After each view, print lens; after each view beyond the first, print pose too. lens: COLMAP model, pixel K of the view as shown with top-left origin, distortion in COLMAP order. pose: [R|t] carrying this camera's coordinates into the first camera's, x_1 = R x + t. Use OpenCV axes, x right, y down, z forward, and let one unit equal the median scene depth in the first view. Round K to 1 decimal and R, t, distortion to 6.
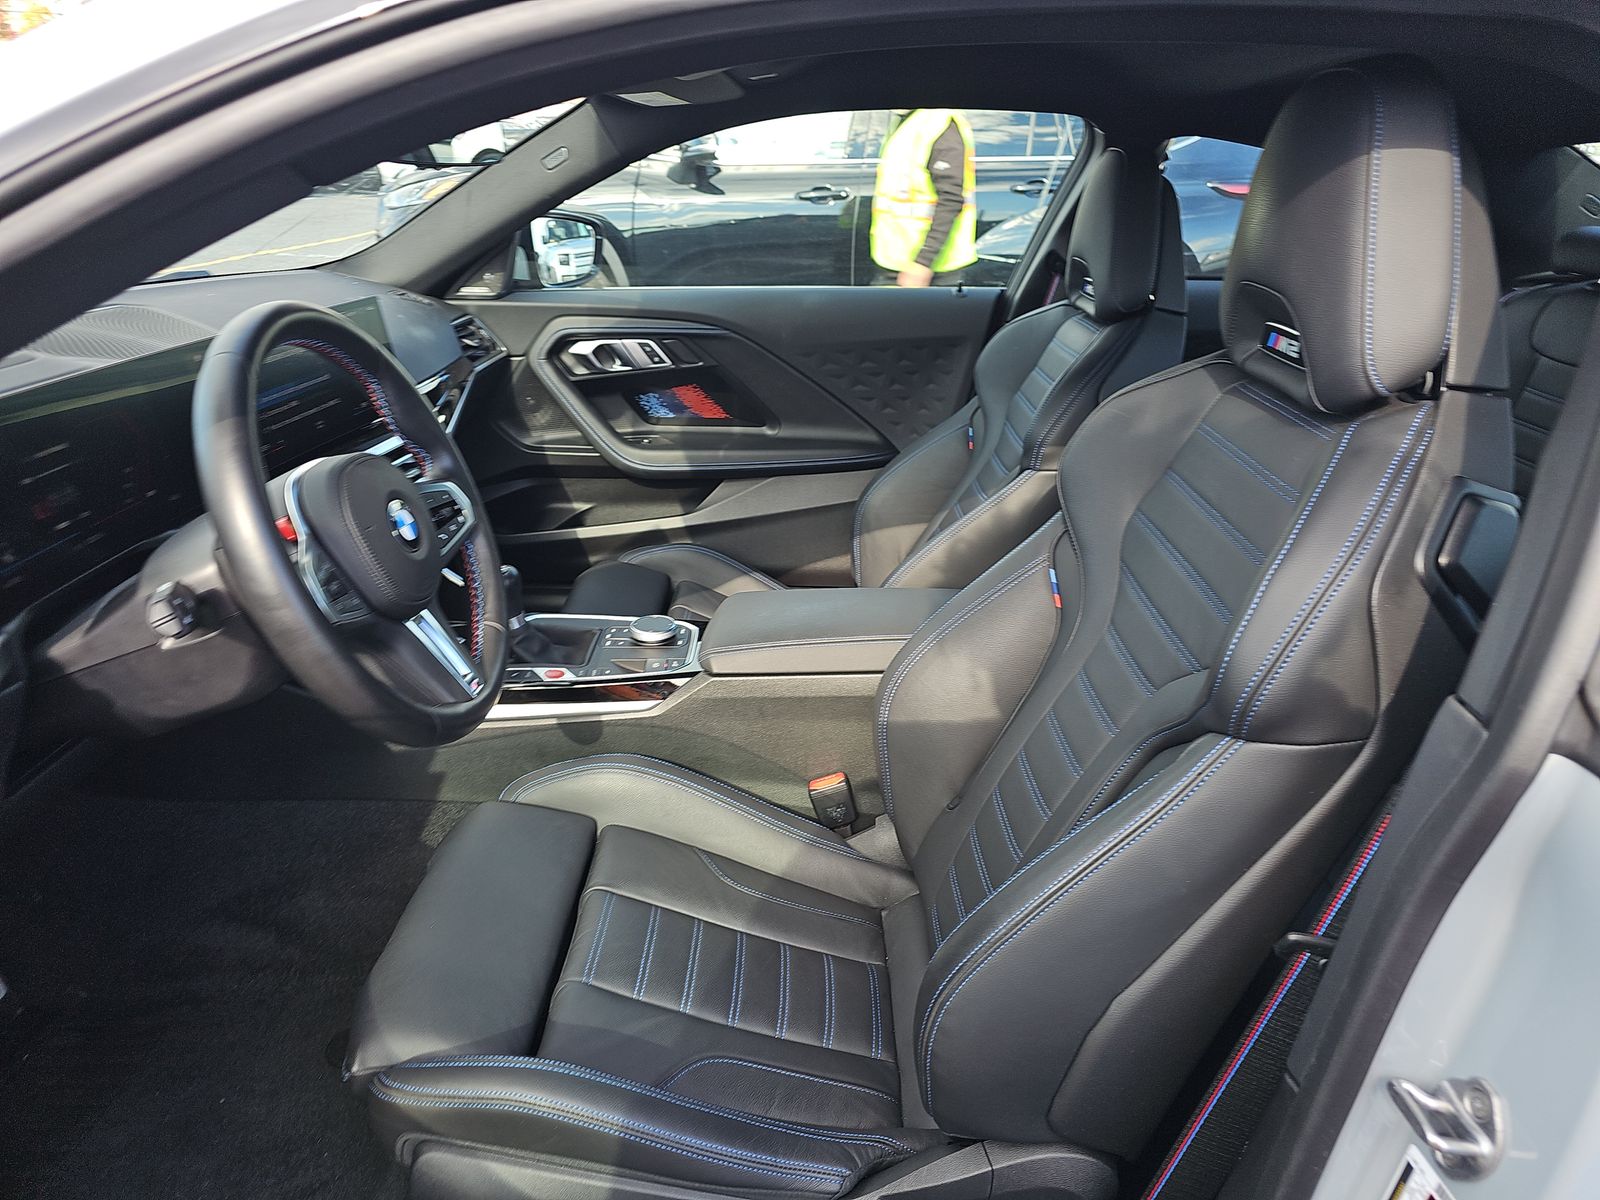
lens RADIAL K [[1051.7, 0, 800.0], [0, 1051.7, 600.0], [0, 0, 1]] dist [0.037358, 0.000226]
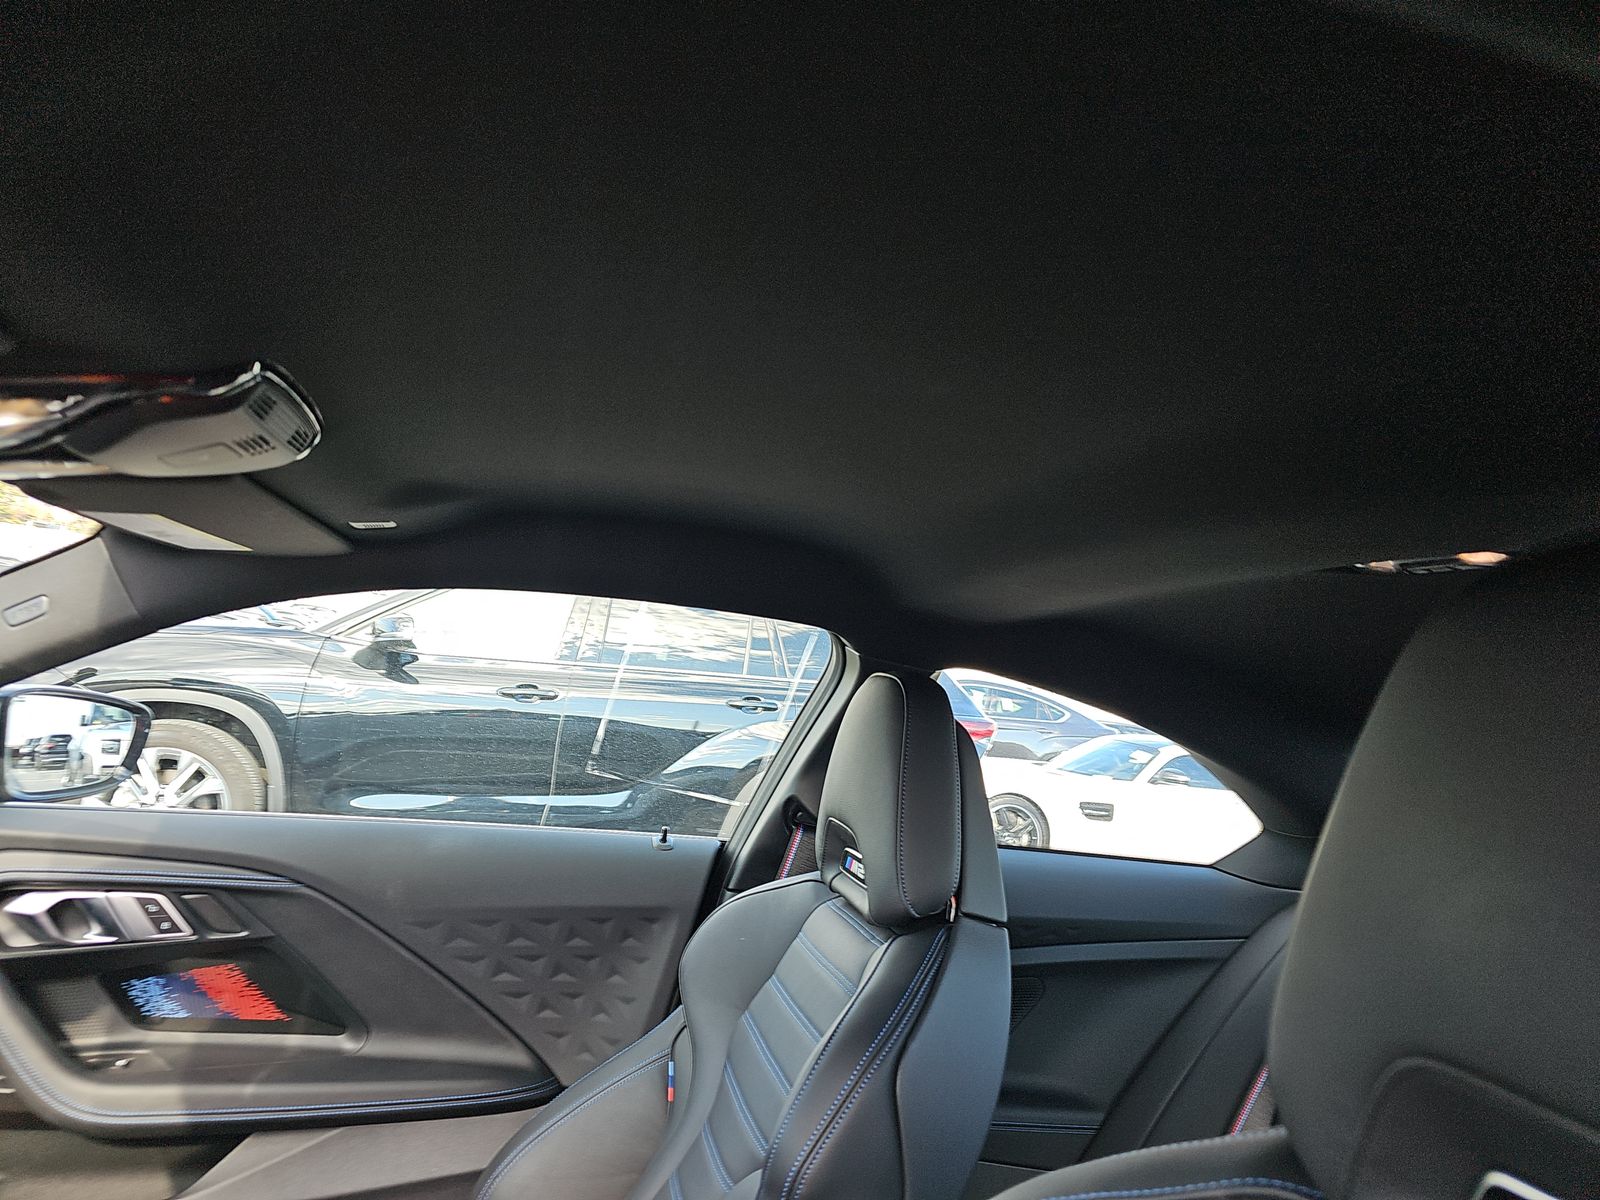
lens RADIAL K [[1051.7, 0, 800.0], [0, 1051.7, 600.0], [0, 0, 1]] dist [0.037358, 0.000226]
pose [[0.964369, 0.104761, 0.242936, 0.048892], [0.014253, 0.896354, -0.443111, -0.117835], [-0.264178, 0.430785, 0.862922, 0.286860]]
